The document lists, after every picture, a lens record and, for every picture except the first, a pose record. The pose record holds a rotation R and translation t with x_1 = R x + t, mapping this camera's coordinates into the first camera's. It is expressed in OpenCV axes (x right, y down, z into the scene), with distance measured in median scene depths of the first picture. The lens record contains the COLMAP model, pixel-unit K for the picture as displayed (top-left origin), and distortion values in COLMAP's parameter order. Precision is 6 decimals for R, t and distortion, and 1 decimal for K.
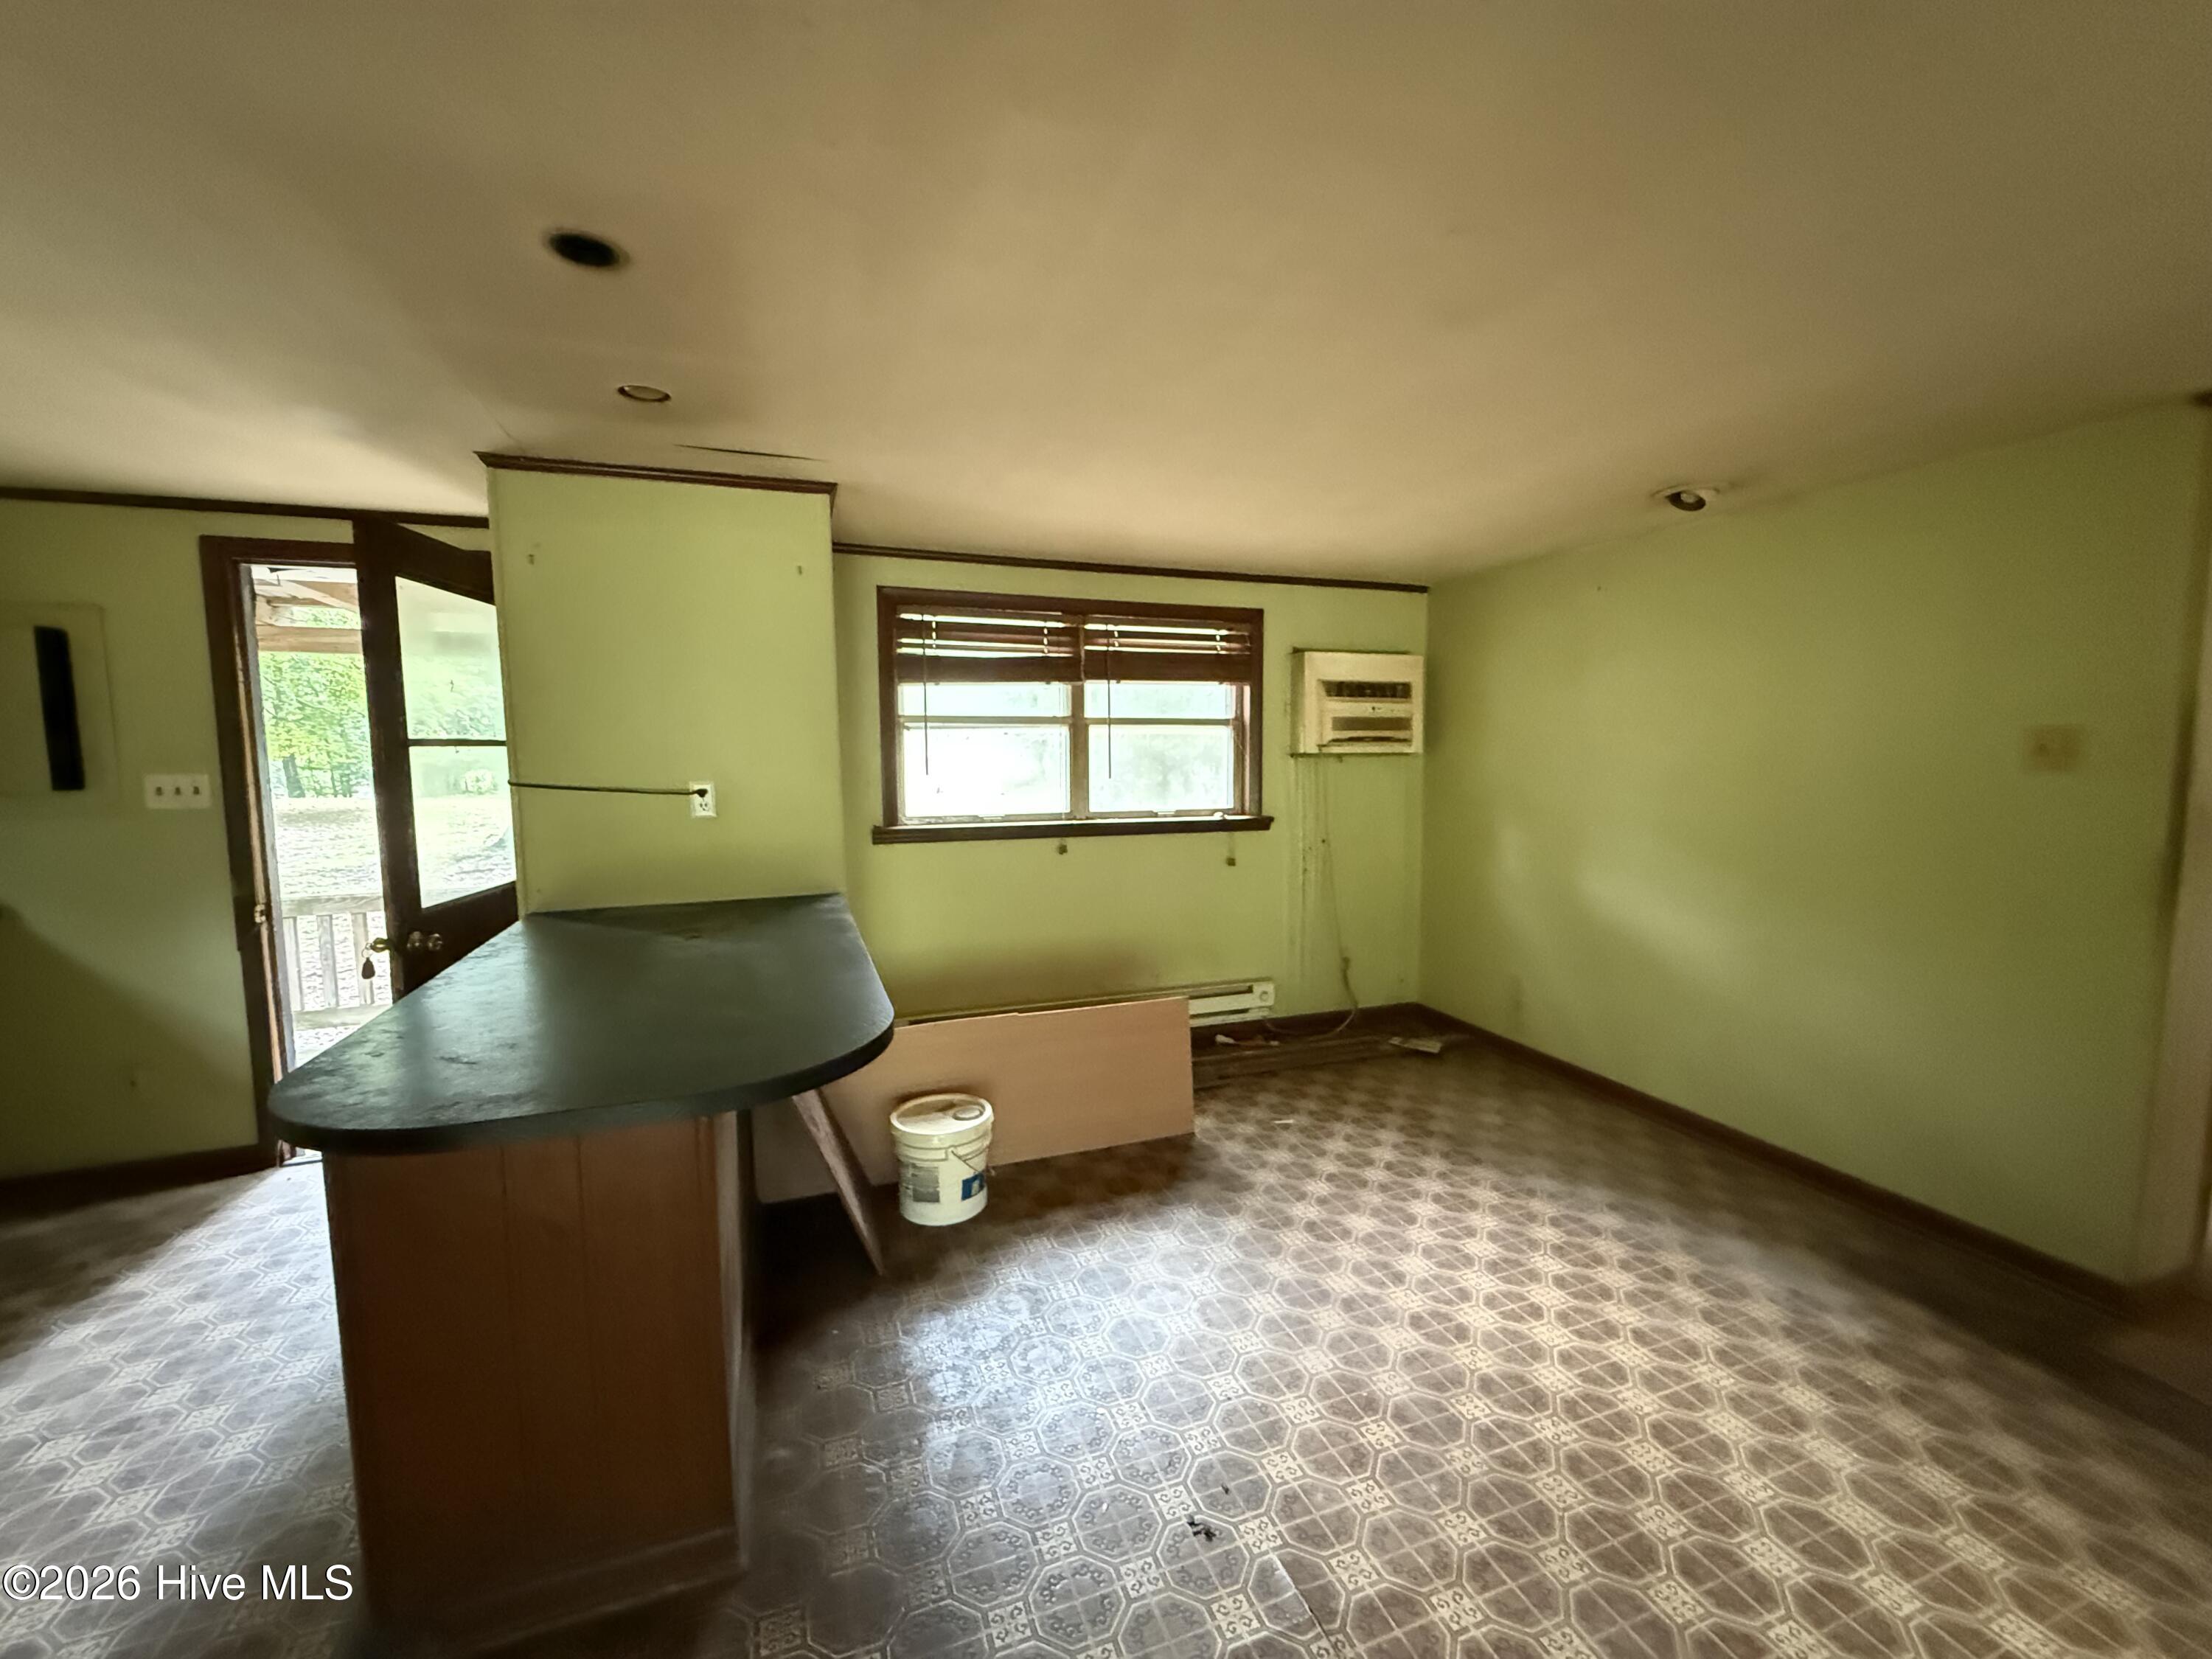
lens RADIAL K [[881.7, 0, 1099.3], [0, 881.7, 839.2], [0, 0, 1]] dist [-0.002052, 0.001184]
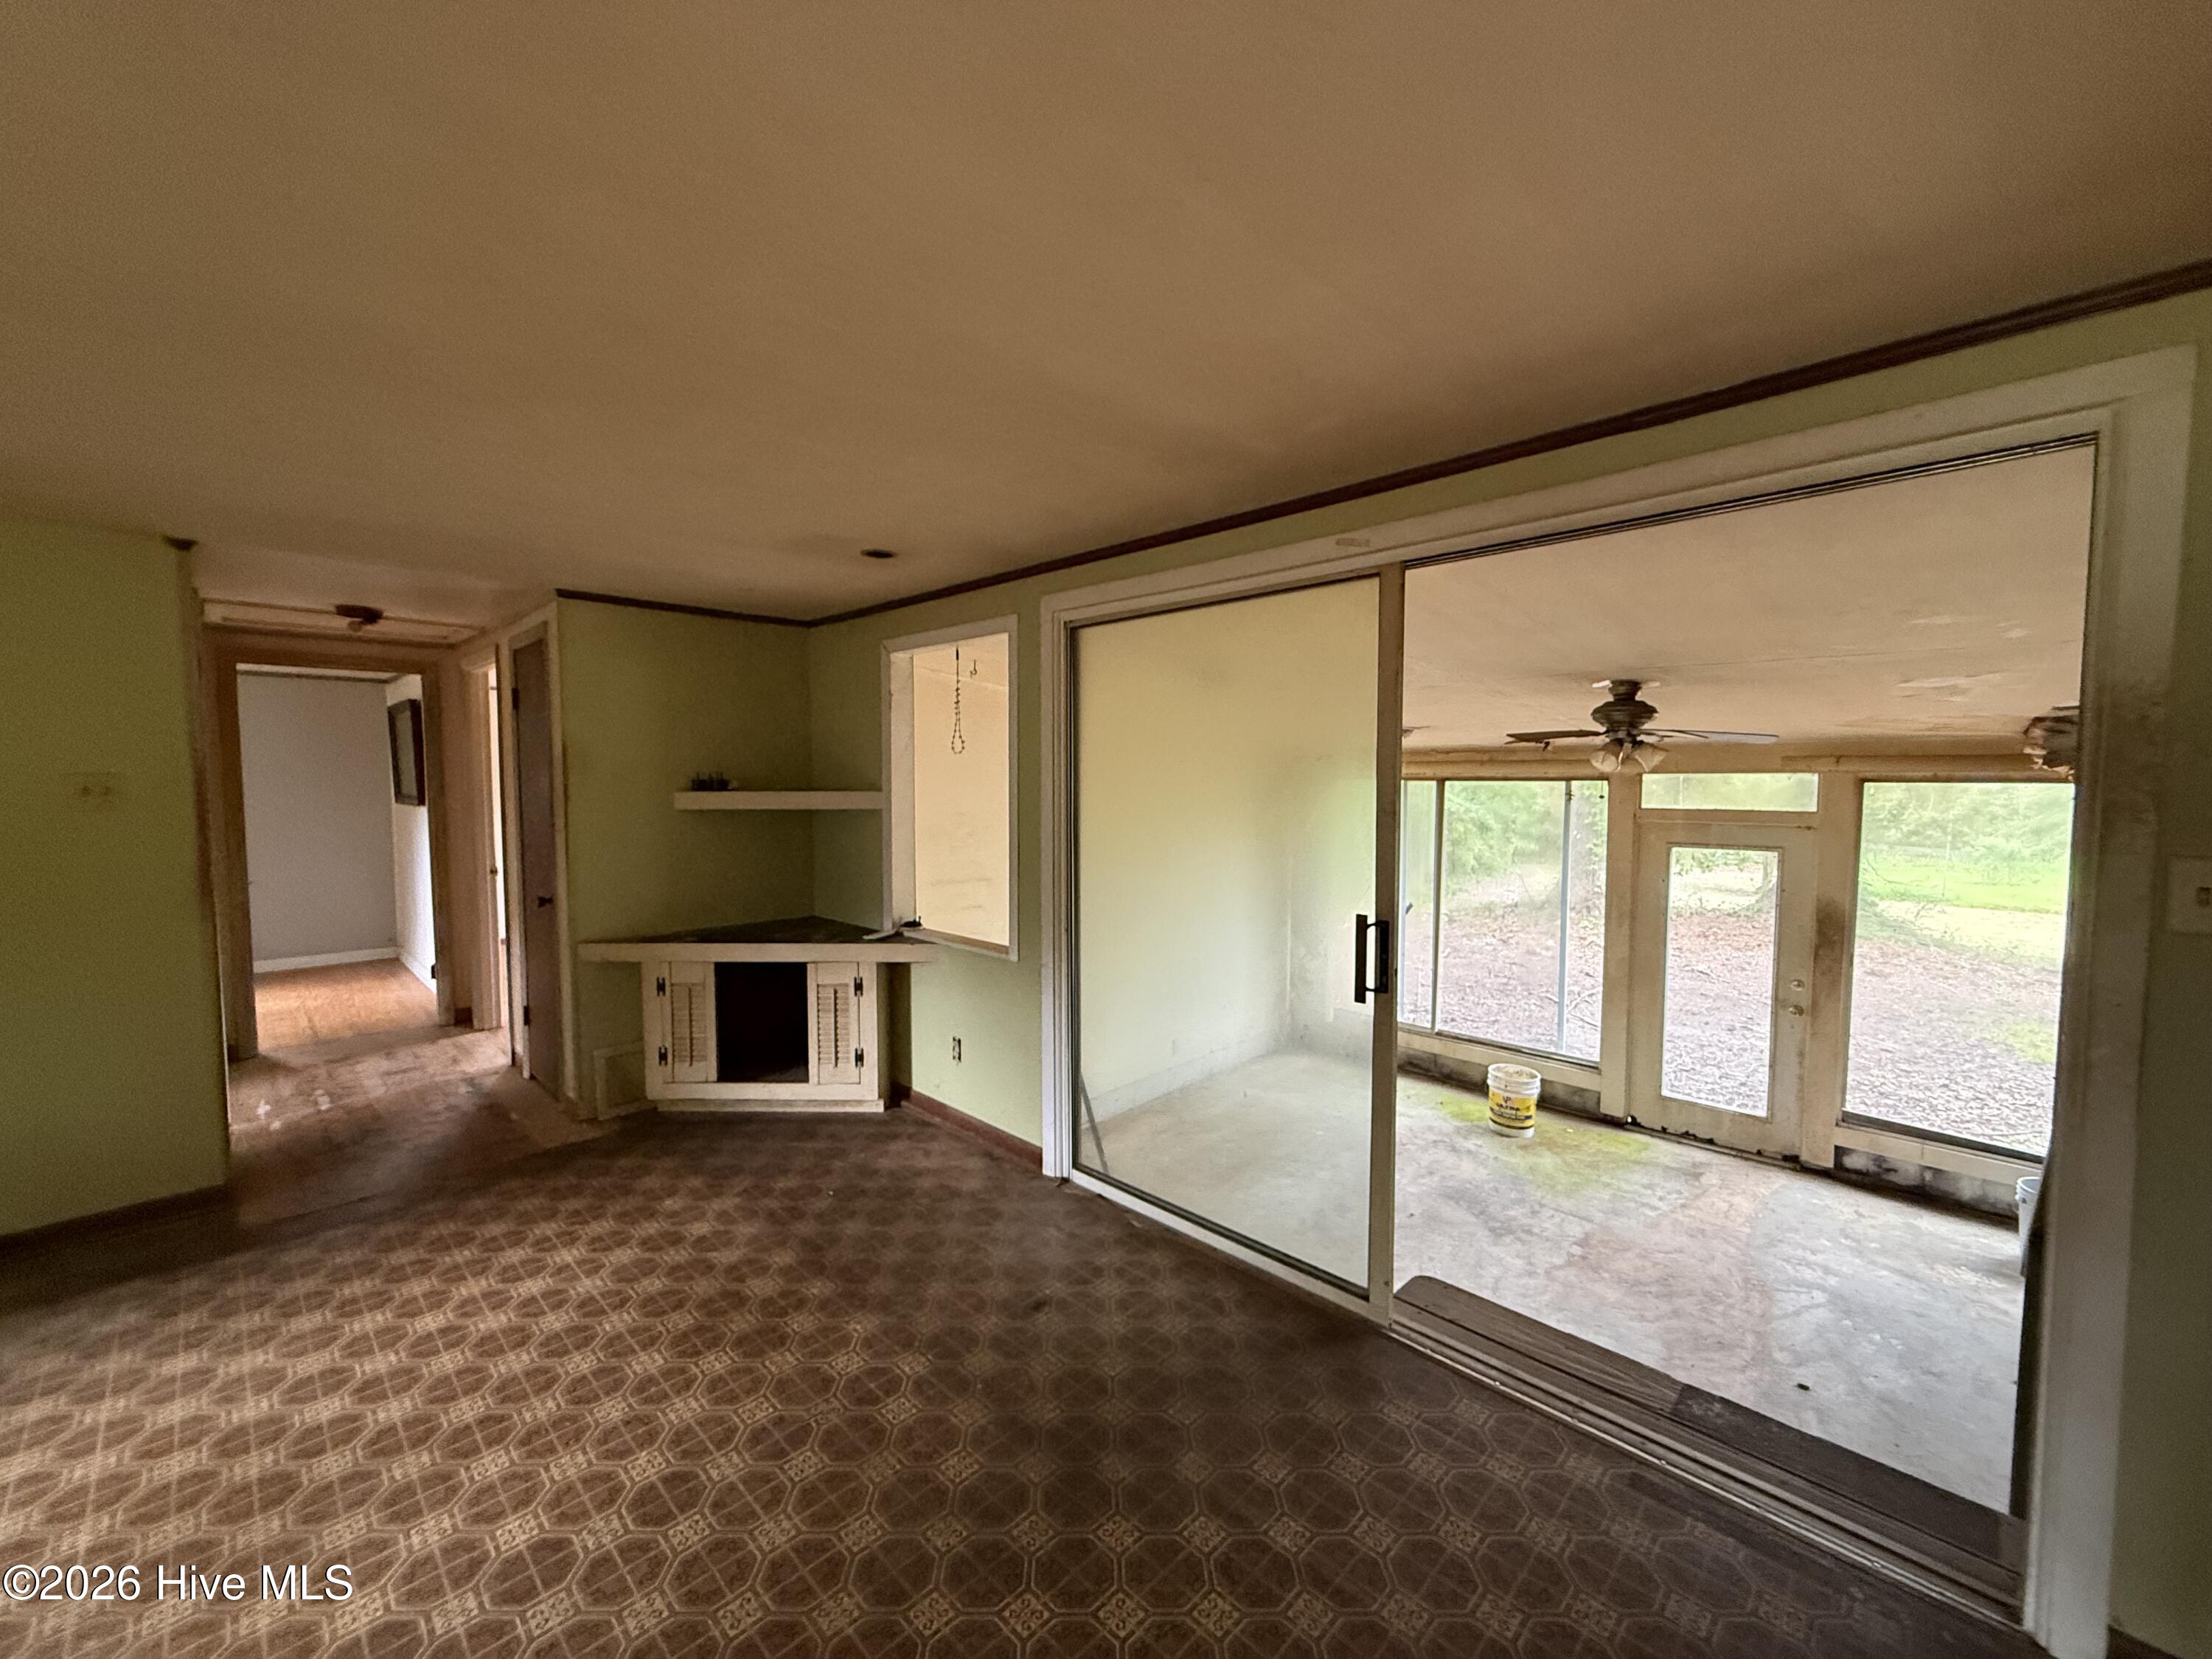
lens RADIAL K [[881.7, 0, 1099.9], [0, 881.7, 828.0], [0, 0, 1]] dist [-0.002052, 0.001184]
pose [[-0.425970, -0.046195, 0.903557, -0.482710], [0.097332, 0.990560, 0.096530, -0.030293], [-0.899486, 0.129064, -0.417453, 0.219784]]
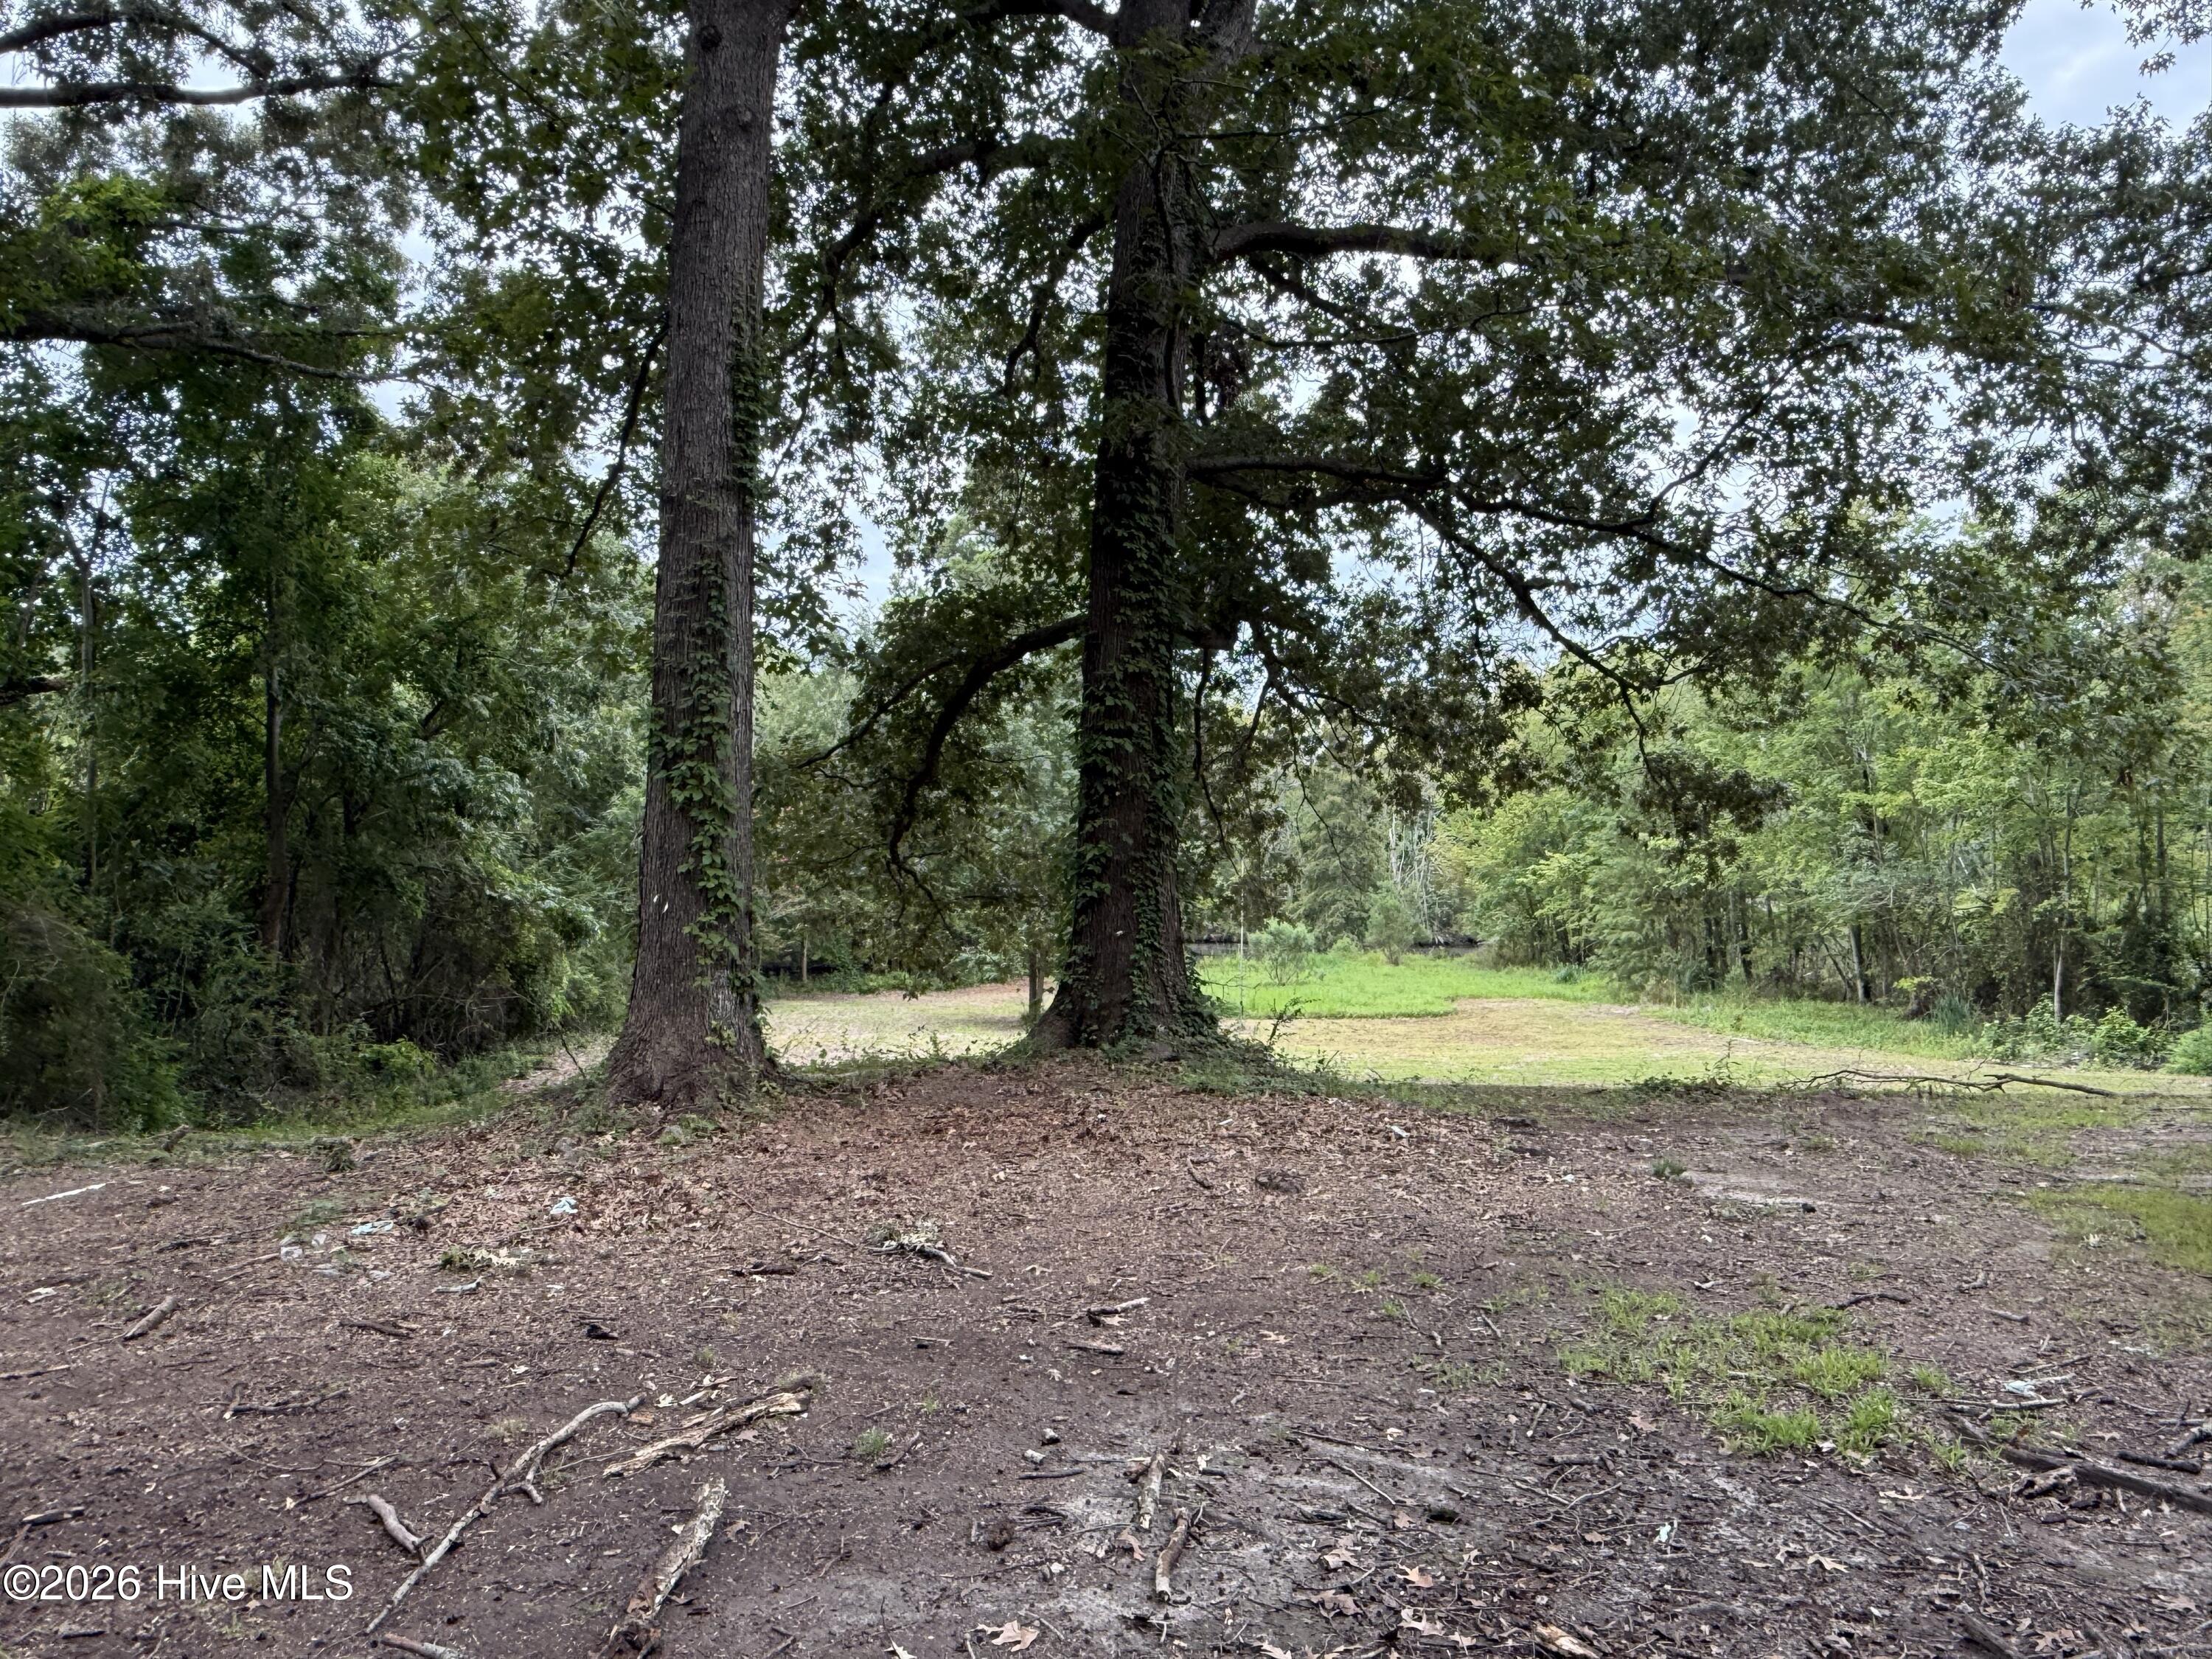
lens RADIAL K [[1546.8, 0, 1112.1], [0, 1546.8, 827.7], [0, 0, 1]] dist [-0.013796, -0.000082]
pose [[-0.910839, 0.029110, 0.411735, 0.668695], [0.064405, 0.995315, 0.072106, 0.457232], [-0.407707, 0.092195, -0.908447, -1.836963]]
